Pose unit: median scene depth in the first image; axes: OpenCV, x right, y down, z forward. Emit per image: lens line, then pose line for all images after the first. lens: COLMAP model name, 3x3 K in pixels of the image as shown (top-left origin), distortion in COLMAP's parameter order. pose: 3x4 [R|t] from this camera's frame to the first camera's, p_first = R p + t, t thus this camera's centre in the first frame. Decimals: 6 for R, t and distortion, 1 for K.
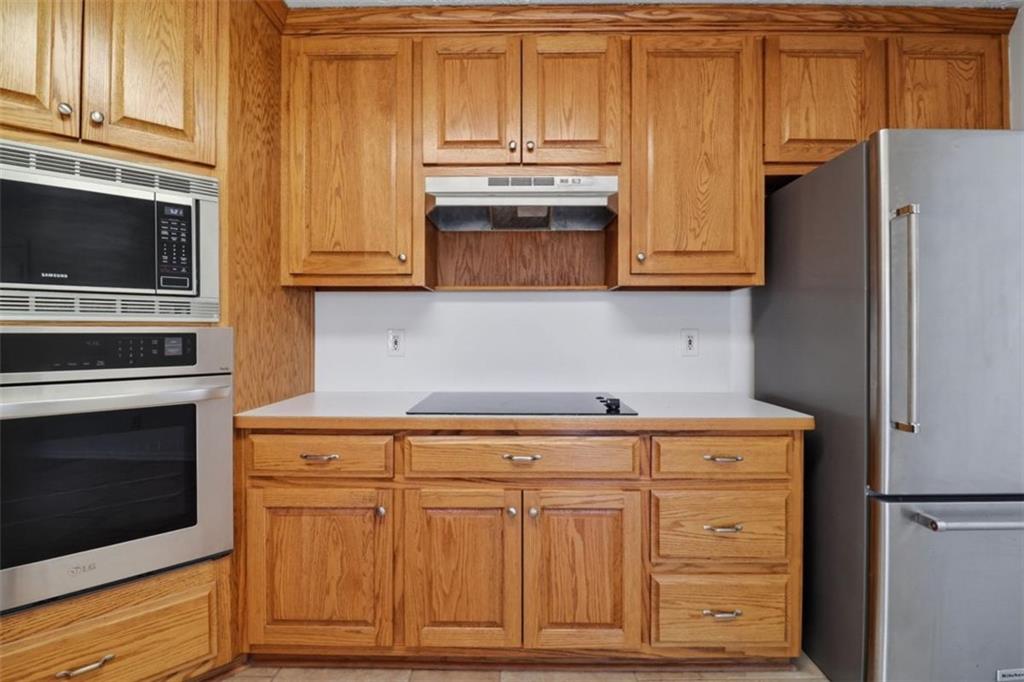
lens RADIAL K [[476.8, 0, 508.5], [0, 476.8, 336.7], [0, 0, 1]] dist [-0.011946, -0.002327]
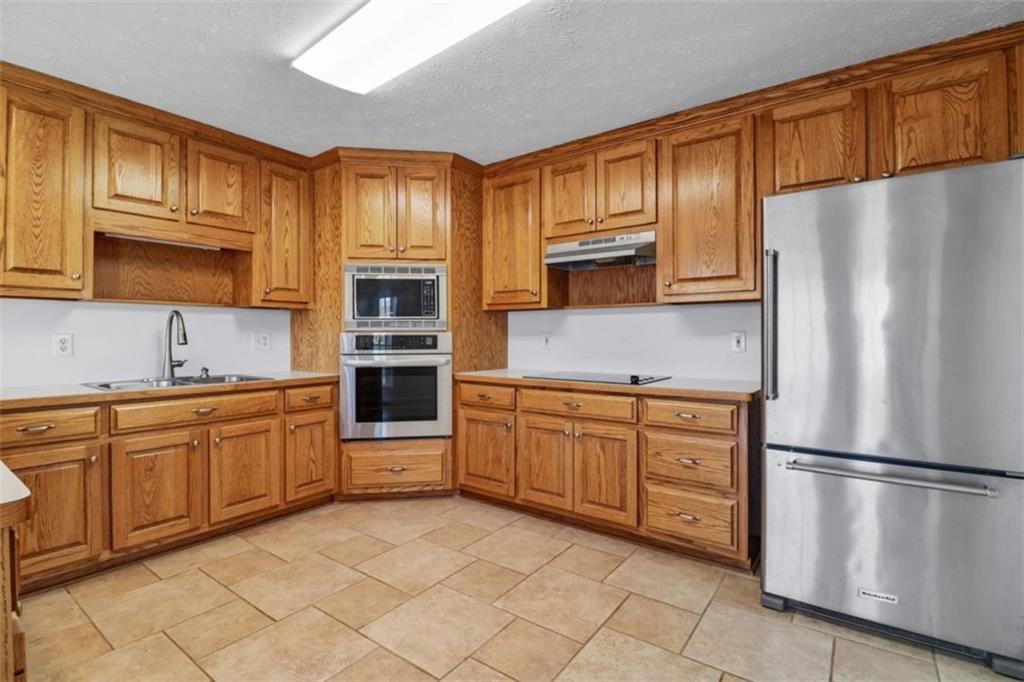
lens RADIAL K [[476.8, 0, 514.6], [0, 476.8, 338.0], [0, 0, 1]] dist [-0.011946, -0.002327]
pose [[0.814161, 0.001979, -0.580635, 0.807870], [-0.002563, 0.999997, -0.000186, 0.005049], [0.580633, 0.001639, 0.814164, -0.532155]]
